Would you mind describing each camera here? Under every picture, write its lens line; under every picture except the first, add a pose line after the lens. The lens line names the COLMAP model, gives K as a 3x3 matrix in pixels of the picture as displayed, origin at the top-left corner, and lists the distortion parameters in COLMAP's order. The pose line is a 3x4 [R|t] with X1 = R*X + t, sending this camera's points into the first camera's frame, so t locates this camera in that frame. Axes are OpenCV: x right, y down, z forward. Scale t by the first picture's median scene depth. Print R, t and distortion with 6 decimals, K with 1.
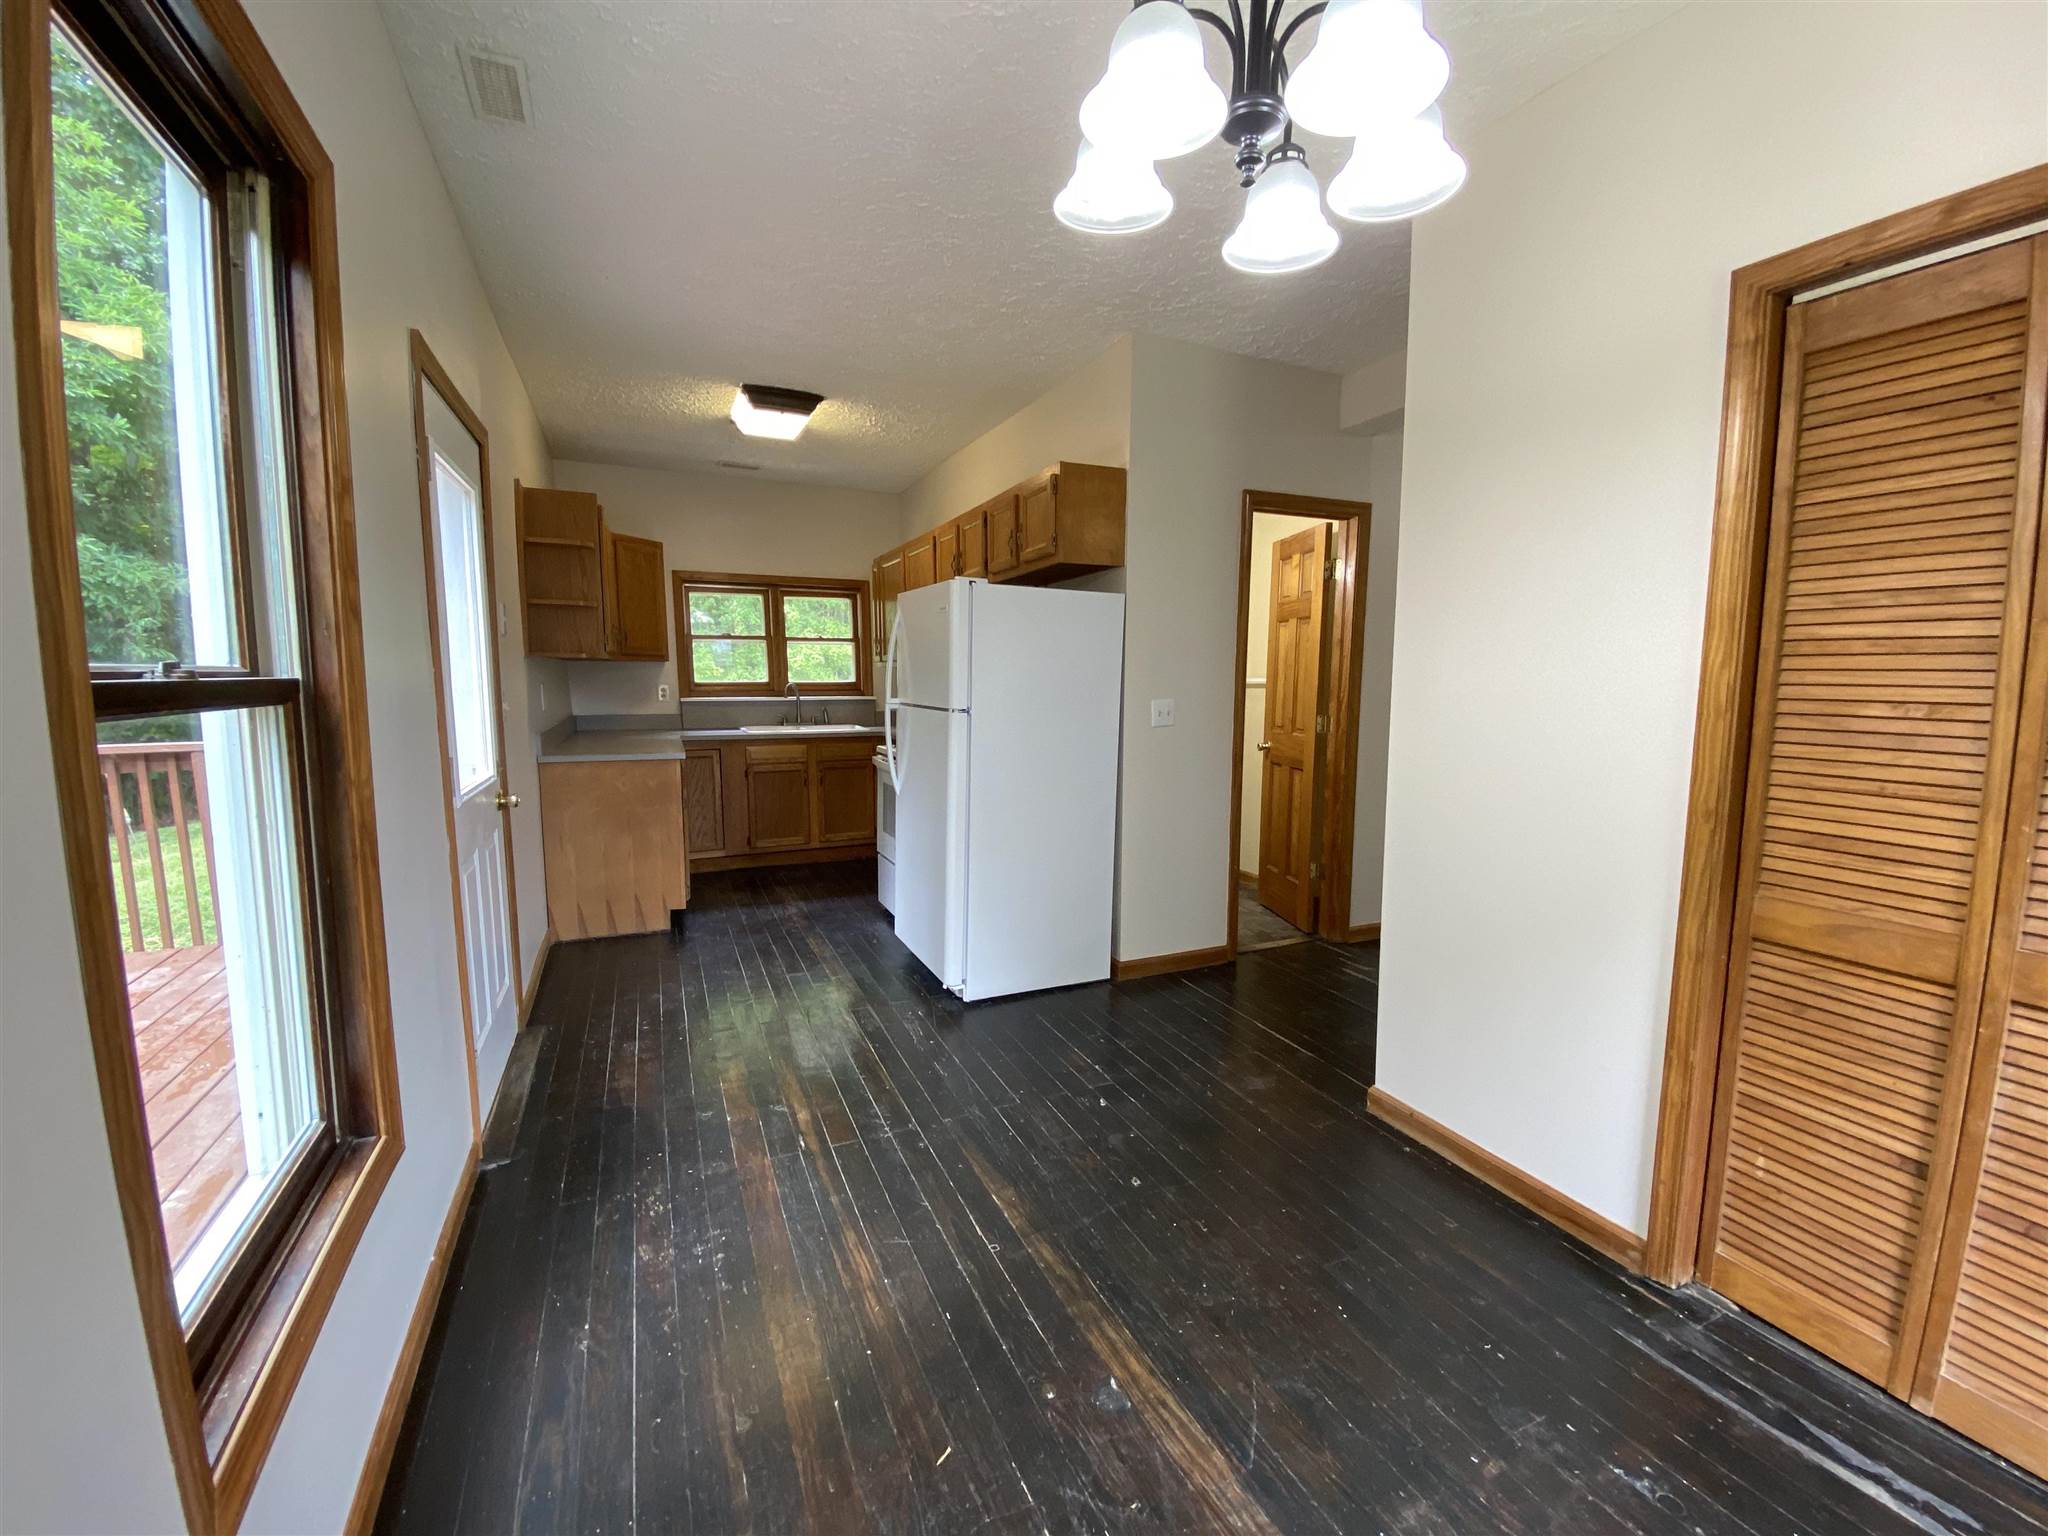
lens RADIAL K [[835.0, 0, 1058.7], [0, 835.0, 786.4], [0, 0, 1]] dist [0.015928, -0.015963]
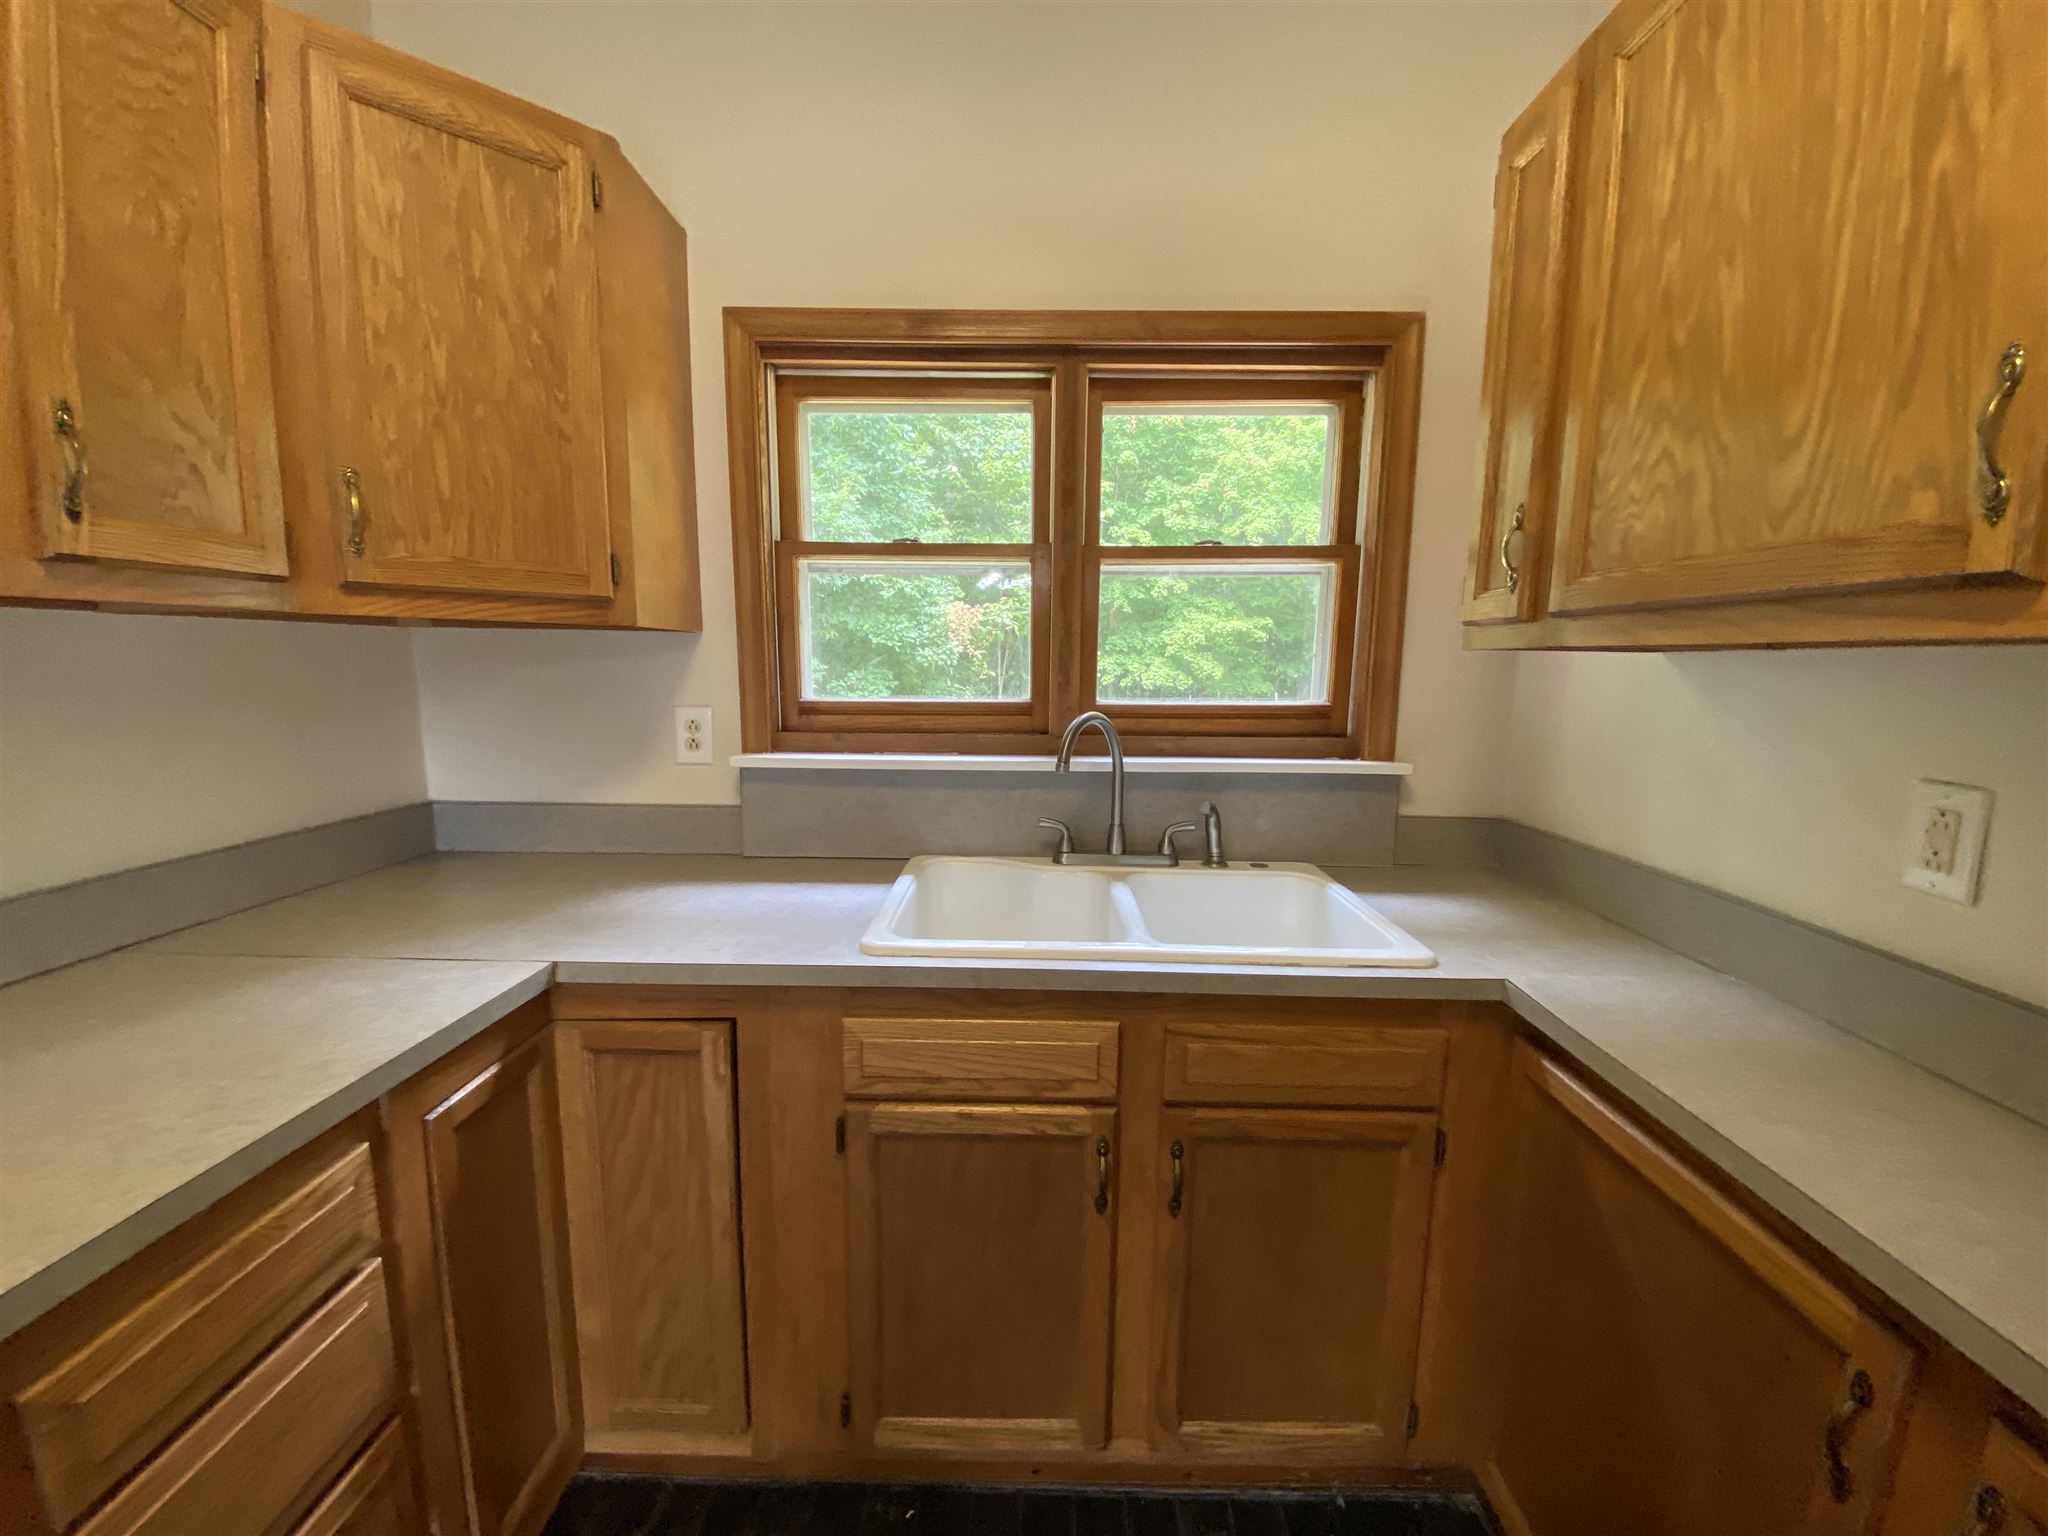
lens RADIAL K [[835.0, 0, 1018.2], [0, 835.0, 779.3], [0, 0, 1]] dist [0.015928, -0.015963]
pose [[0.884762, 0.071760, -0.460485, -0.221594], [-0.073563, 0.997191, 0.014056, -0.104686], [0.460200, 0.021438, 0.887556, 0.764050]]
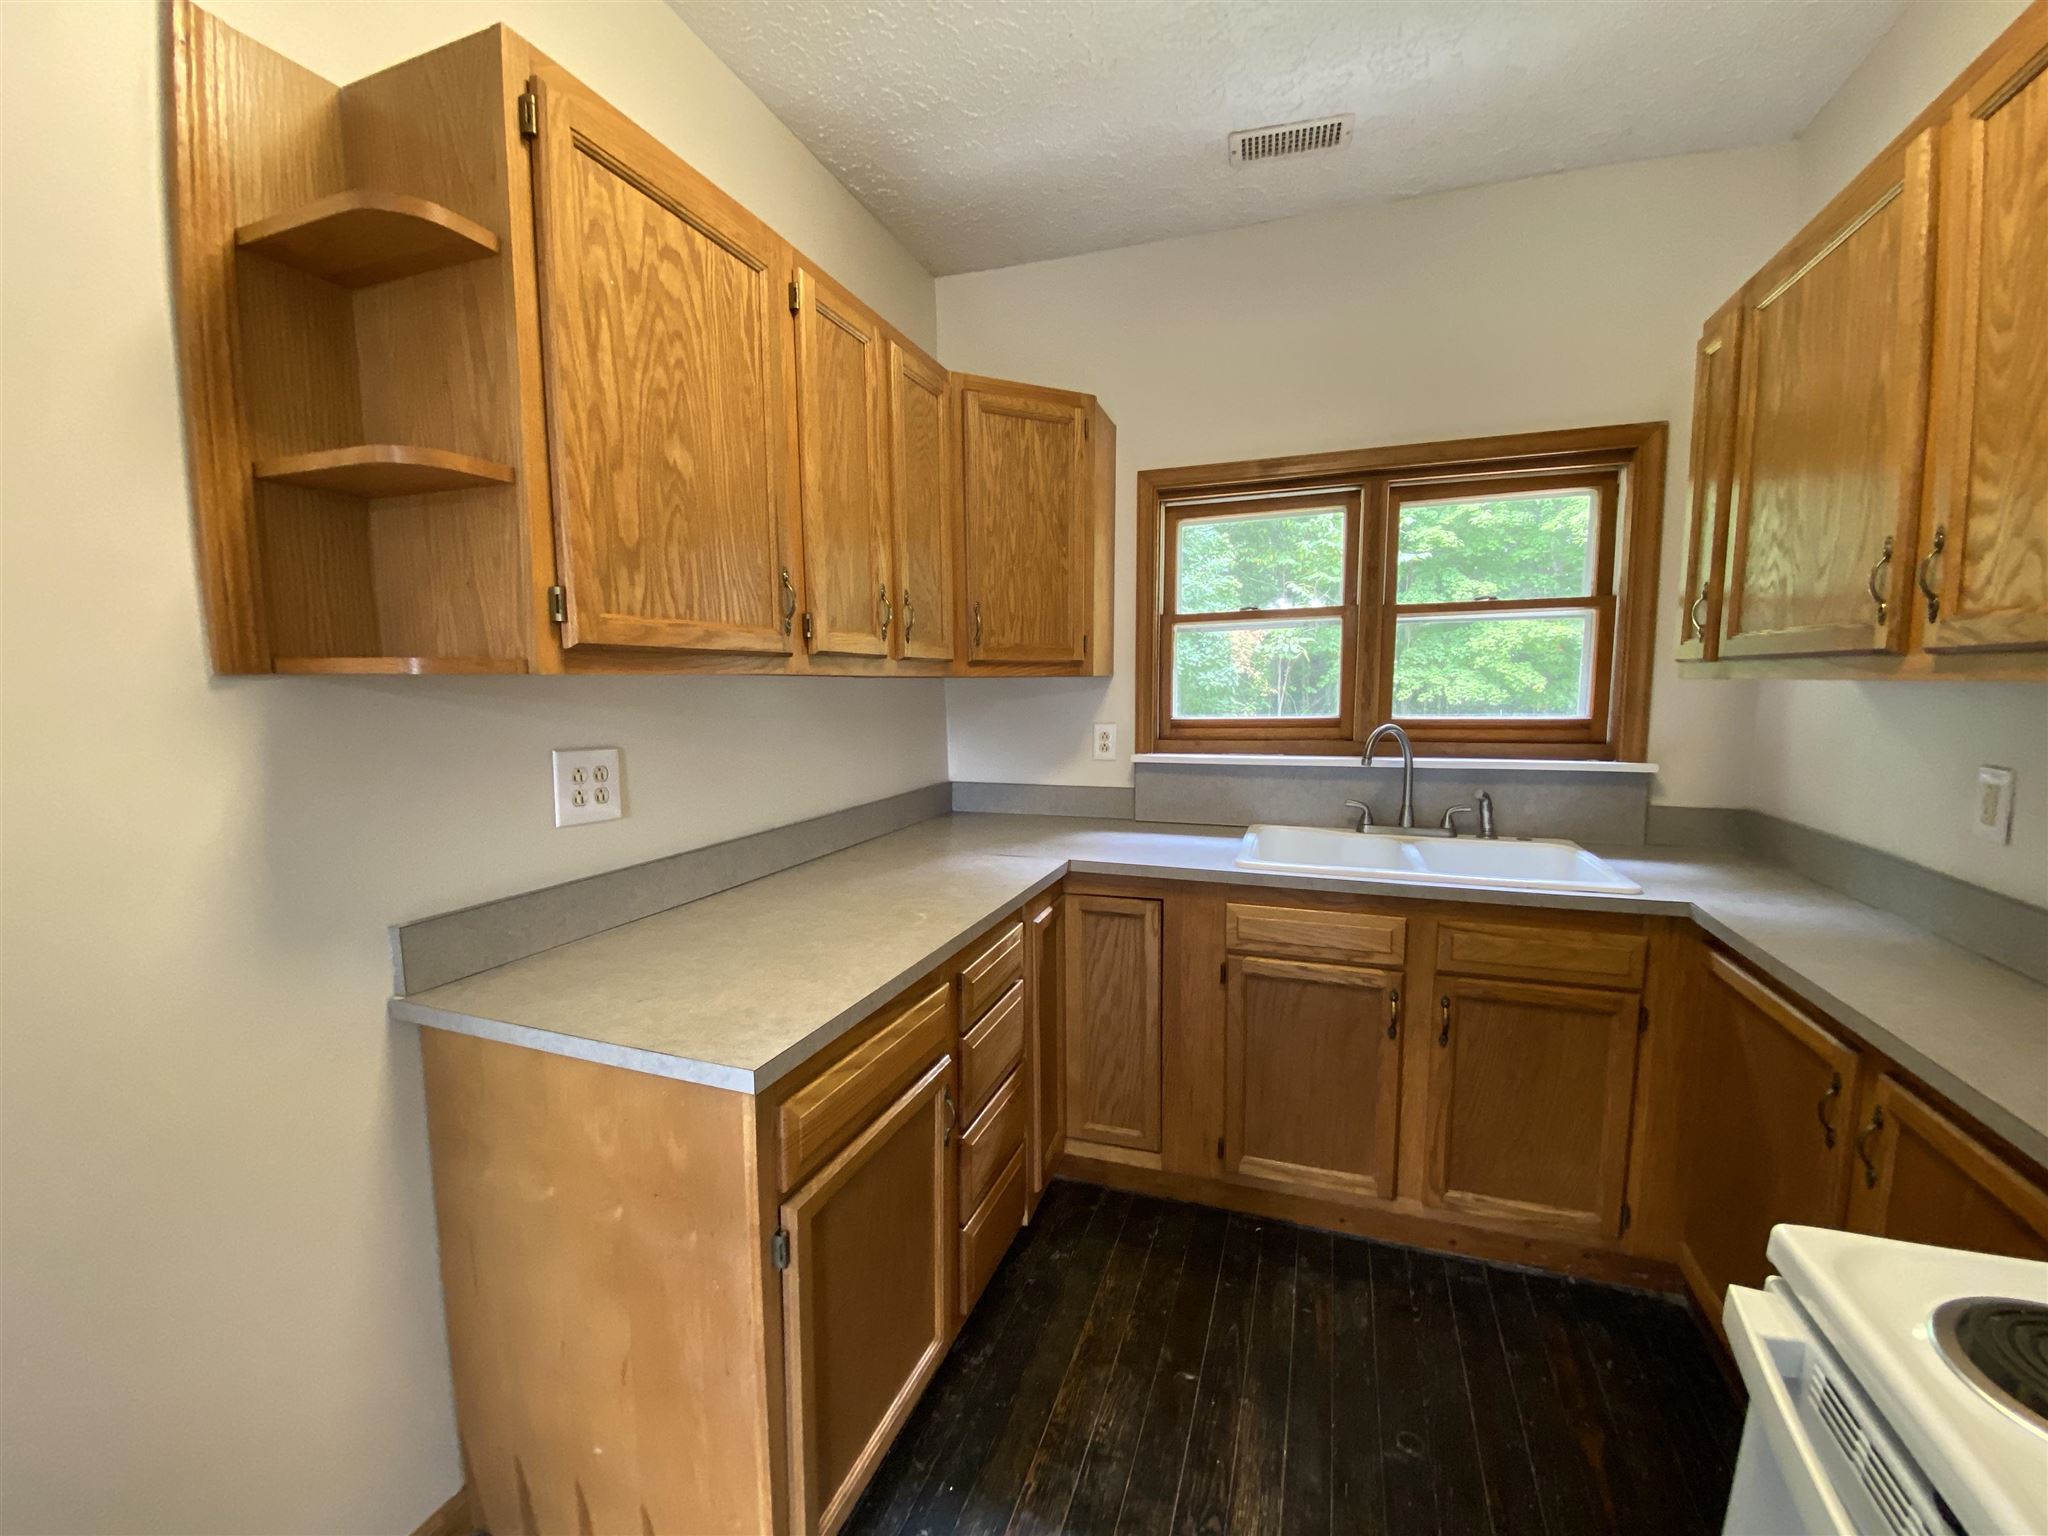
lens RADIAL K [[835.0, 0, 1016.8], [0, 835.0, 778.0], [0, 0, 1]] dist [0.015928, -0.015963]
pose [[0.689574, 0.073182, -0.720508, -0.164778], [-0.088053, 0.995973, 0.016889, -0.091489], [0.718842, 0.051797, 0.693241, 0.624781]]
